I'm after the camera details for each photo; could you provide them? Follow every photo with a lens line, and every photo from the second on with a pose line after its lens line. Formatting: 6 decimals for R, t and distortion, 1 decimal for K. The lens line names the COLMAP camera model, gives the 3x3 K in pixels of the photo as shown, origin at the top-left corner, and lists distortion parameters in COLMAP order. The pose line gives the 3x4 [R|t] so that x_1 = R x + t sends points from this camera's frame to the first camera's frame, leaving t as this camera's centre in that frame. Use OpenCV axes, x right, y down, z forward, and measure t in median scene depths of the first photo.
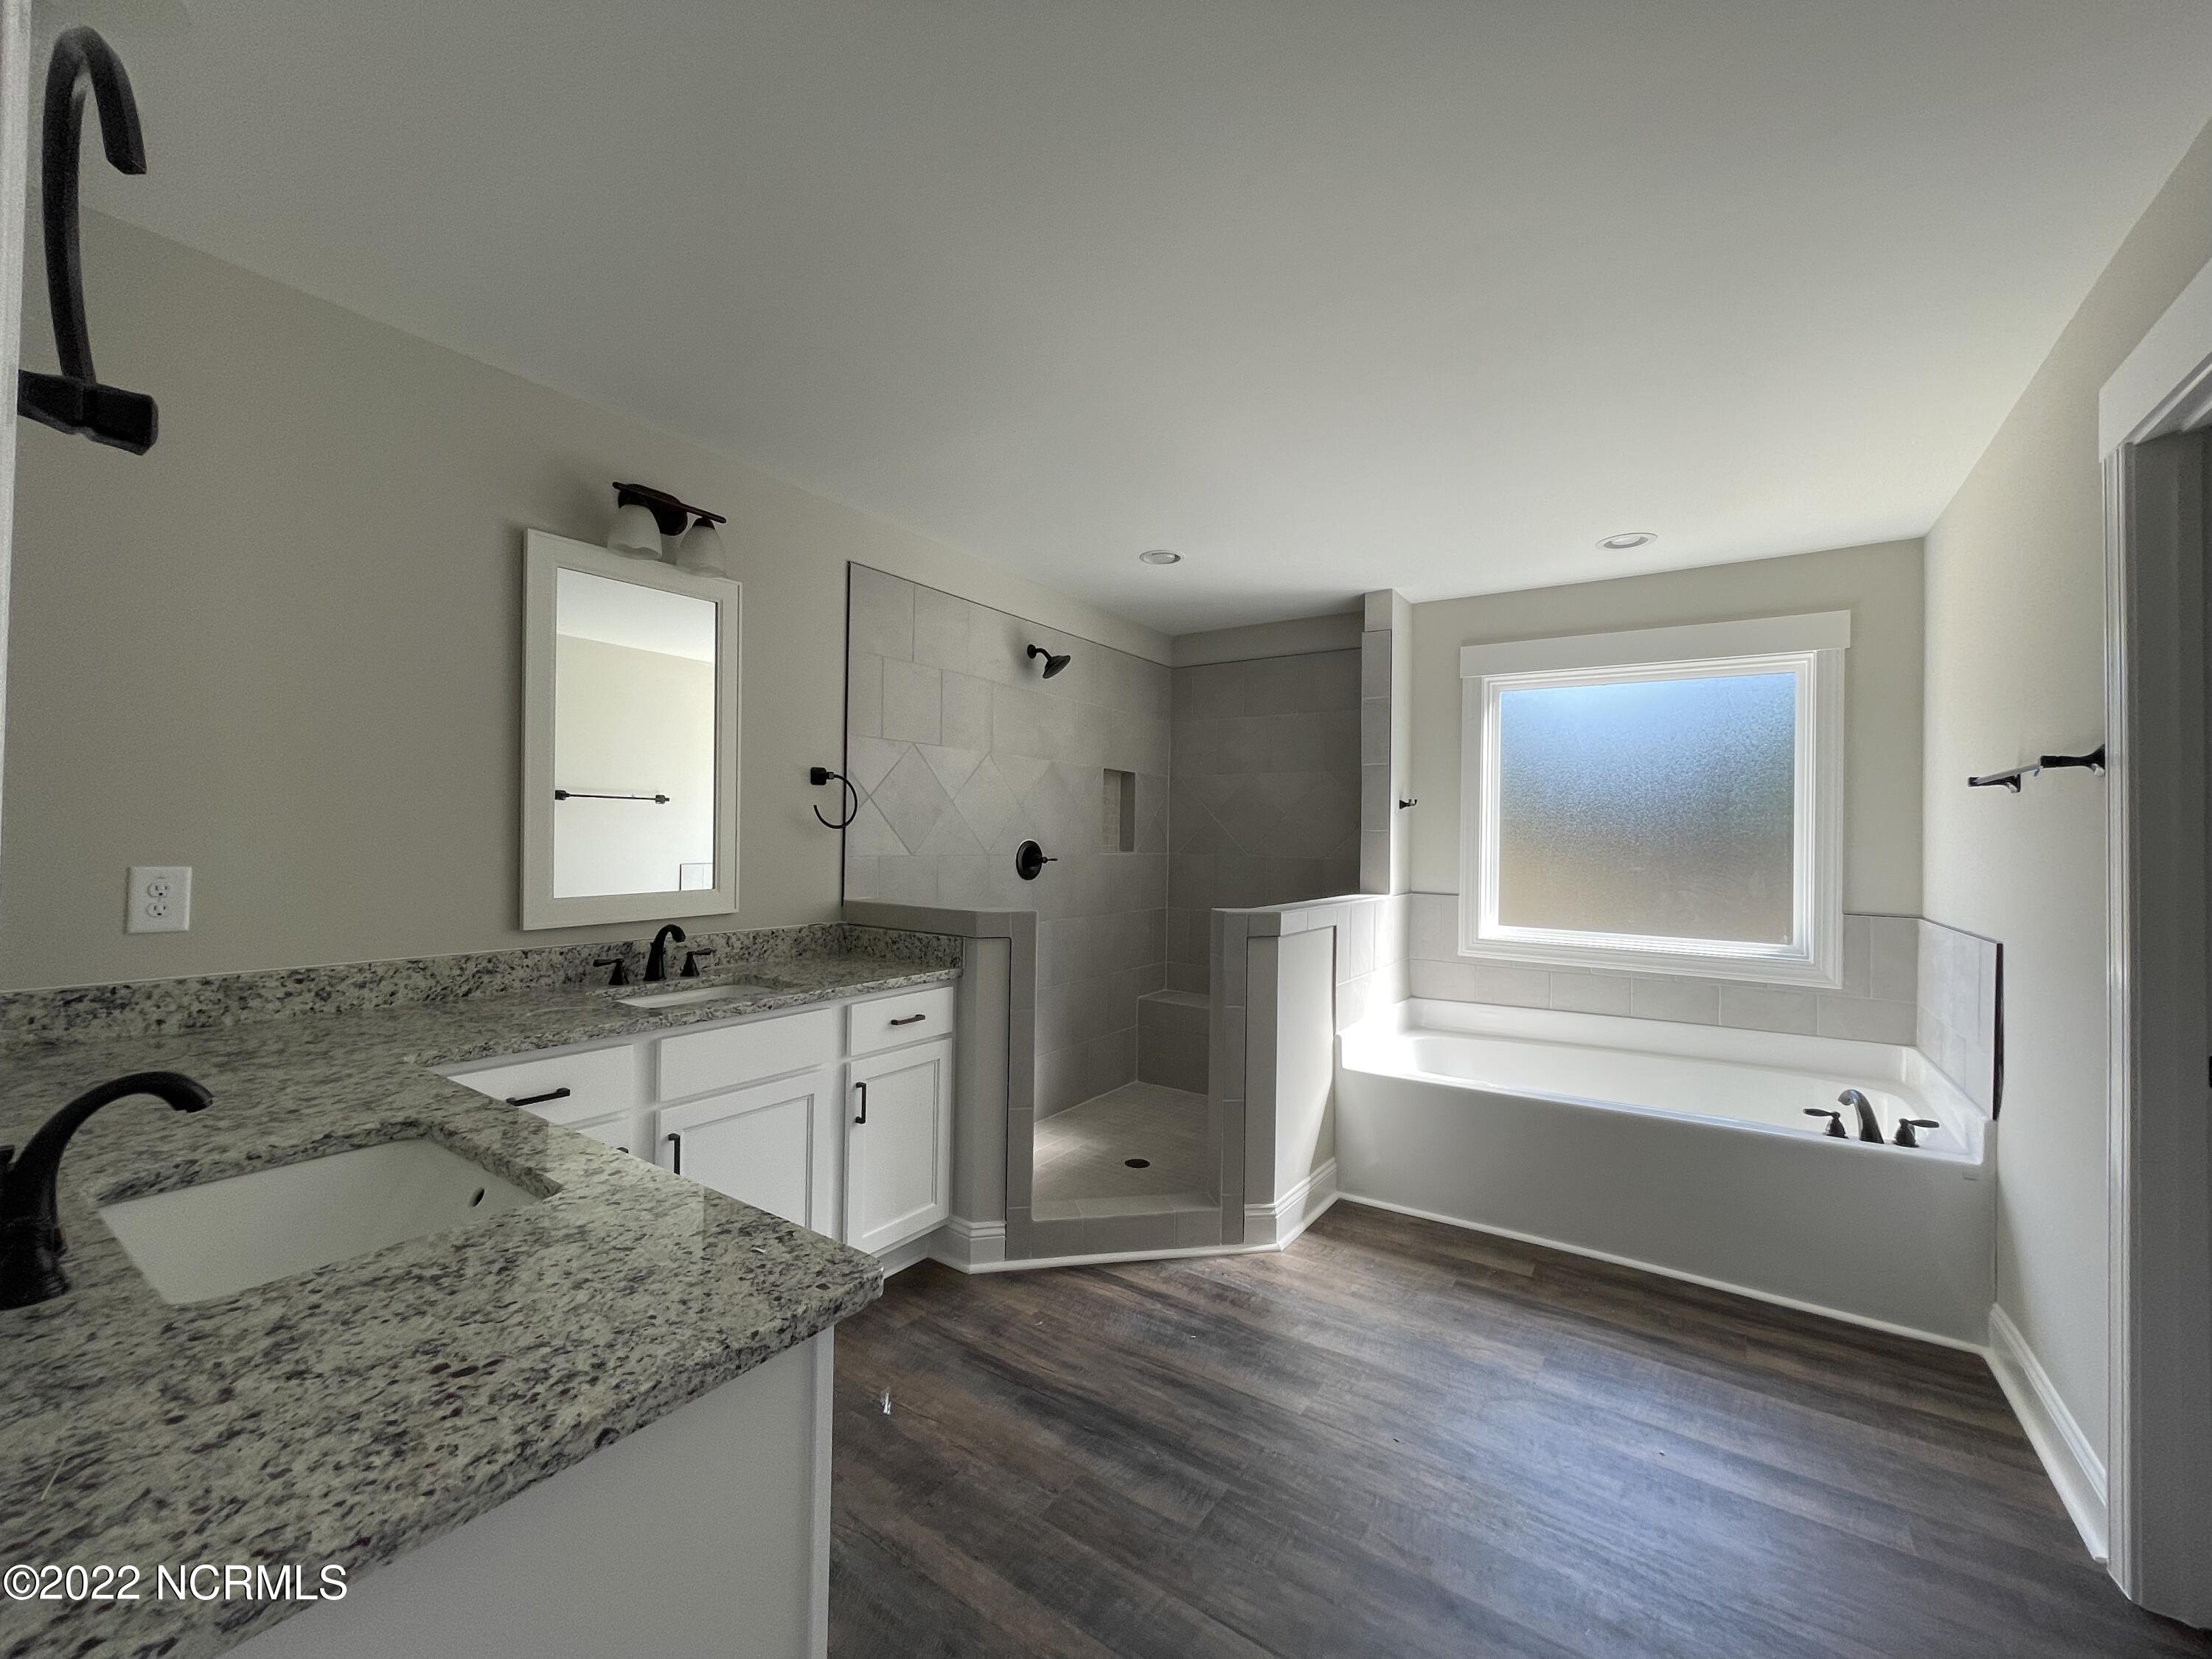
lens RADIAL K [[882.3, 0, 1106.0], [0, 882.3, 829.5], [0, 0, 1]] dist [-0.004008, -0.000173]
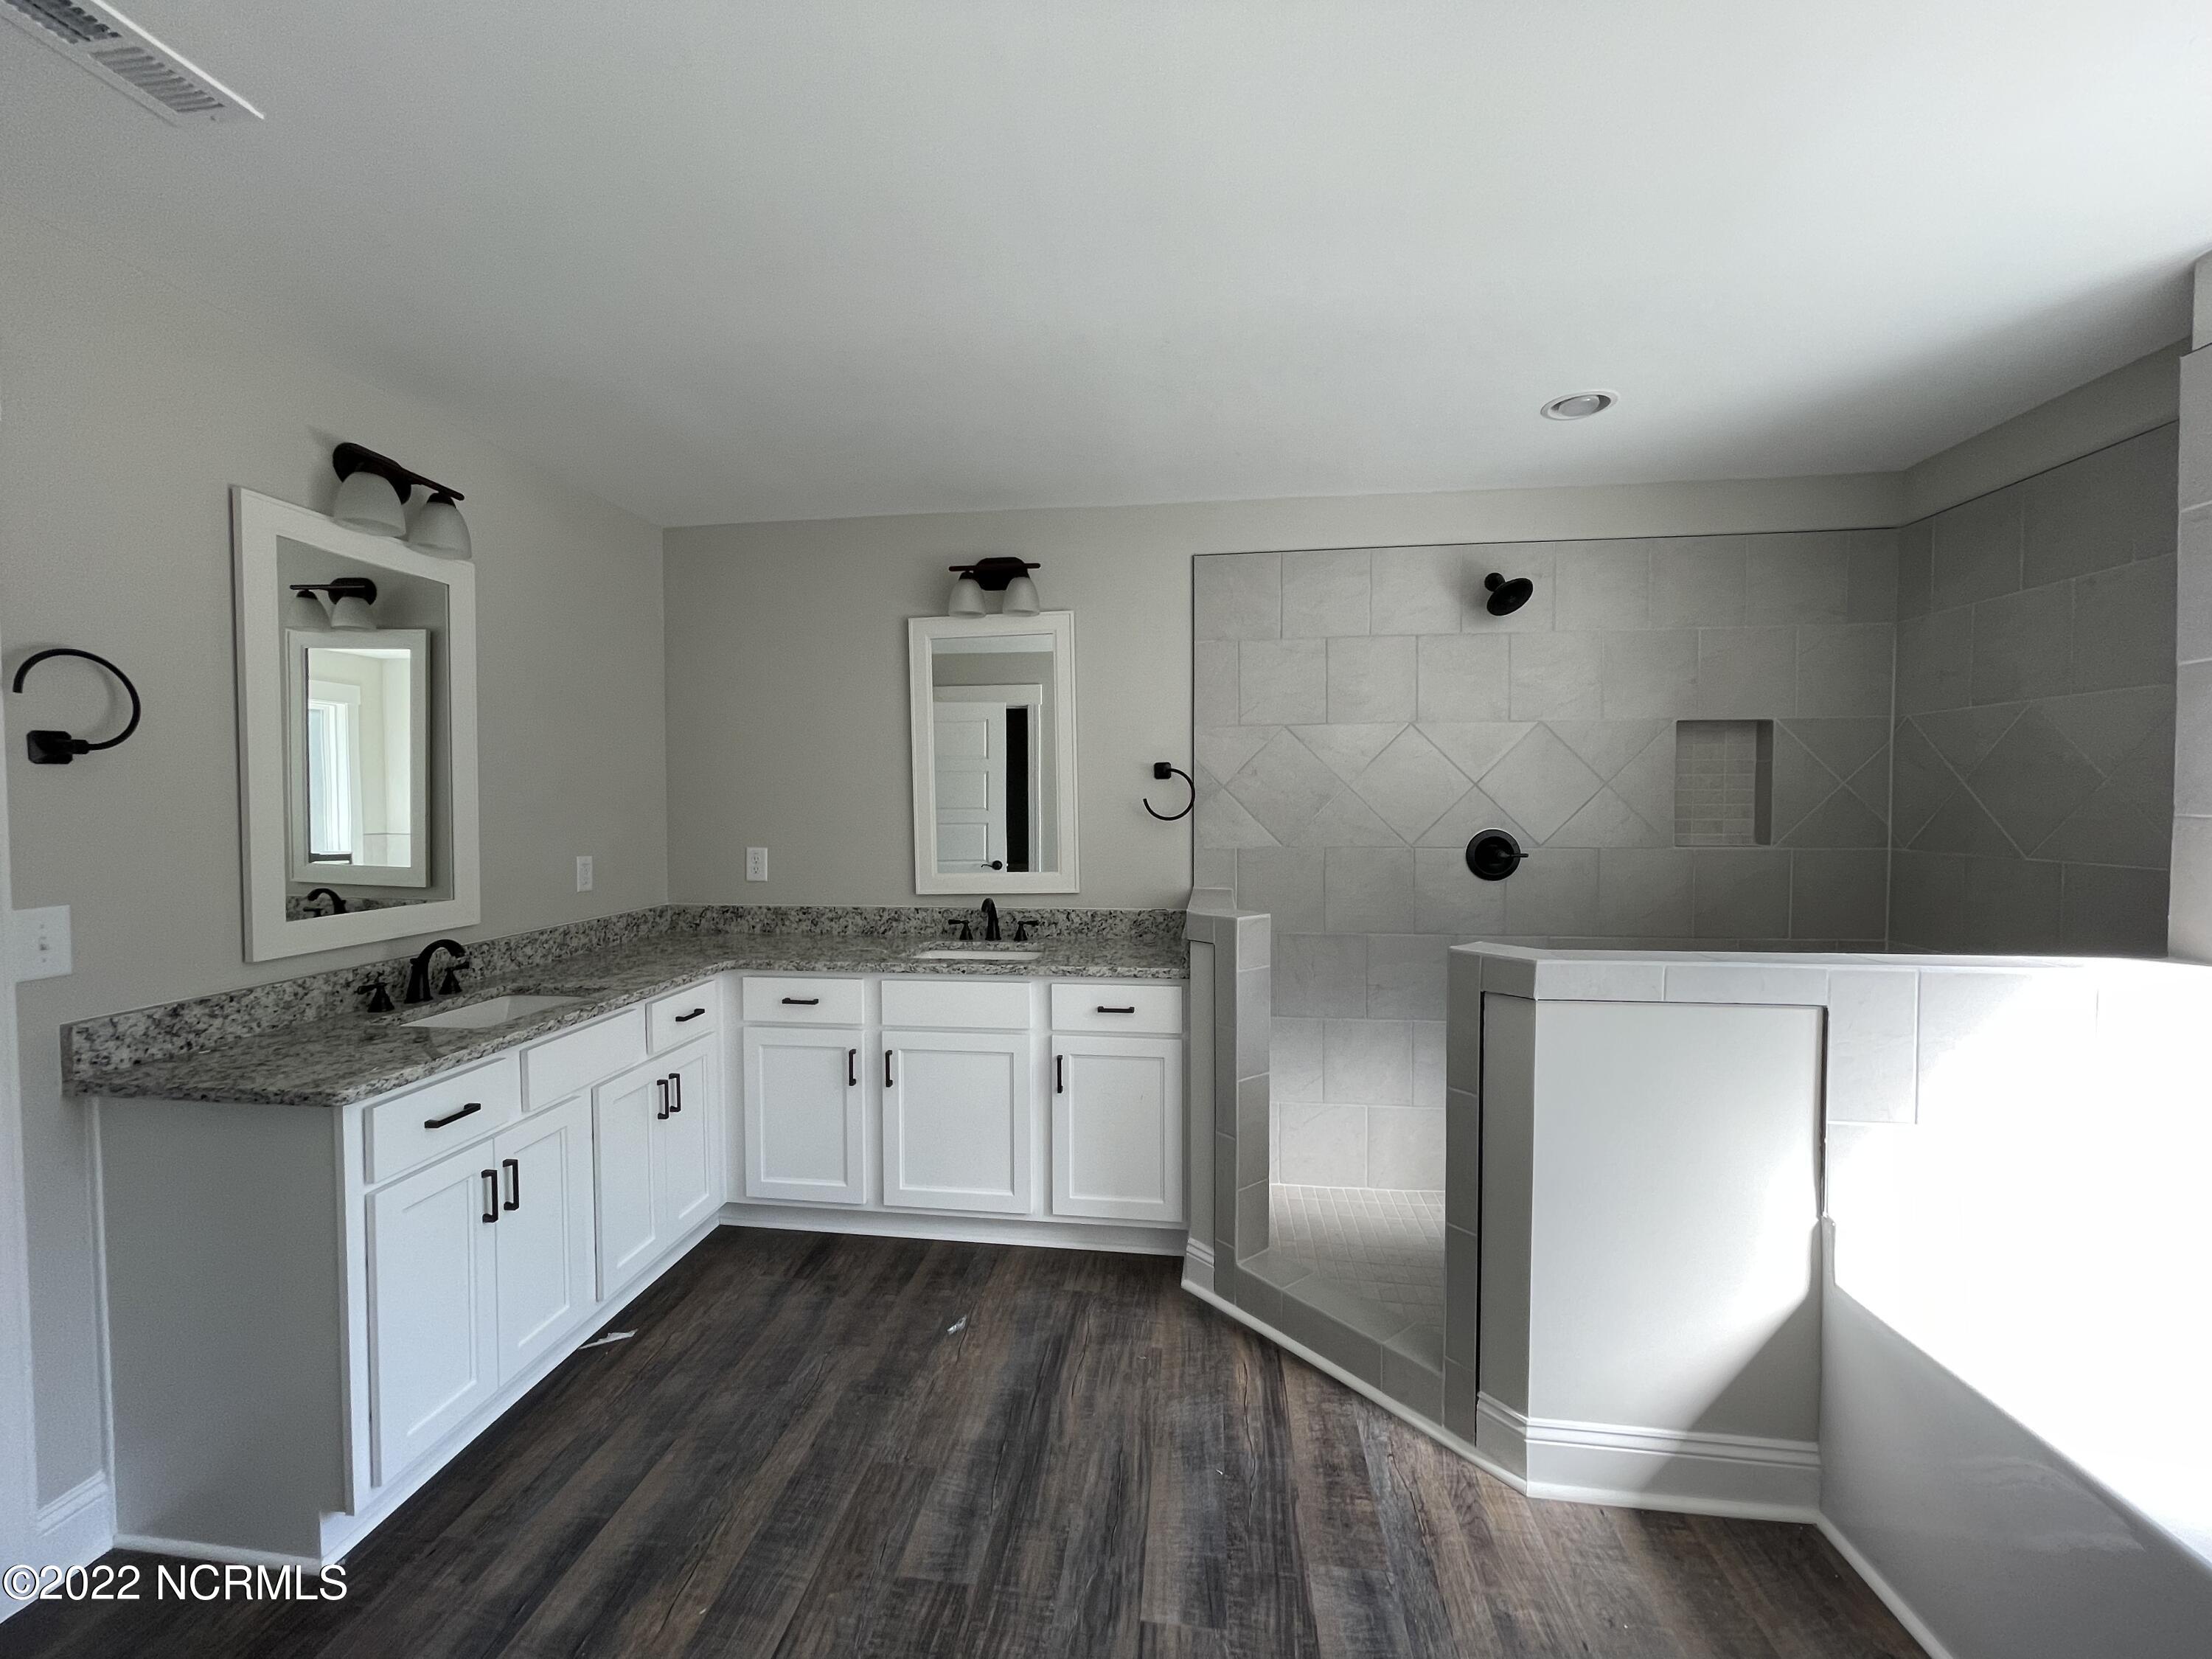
lens RADIAL K [[898.9, 0, 1106.0], [0, 898.9, 829.5], [0, 0, 1]] dist [0.001652, 0.000050]
pose [[0.465457, 0.013080, -0.884974, 0.712969], [0.019709, 0.999490, 0.025138, -0.021726], [0.884851, -0.029142, 0.464962, 0.518178]]
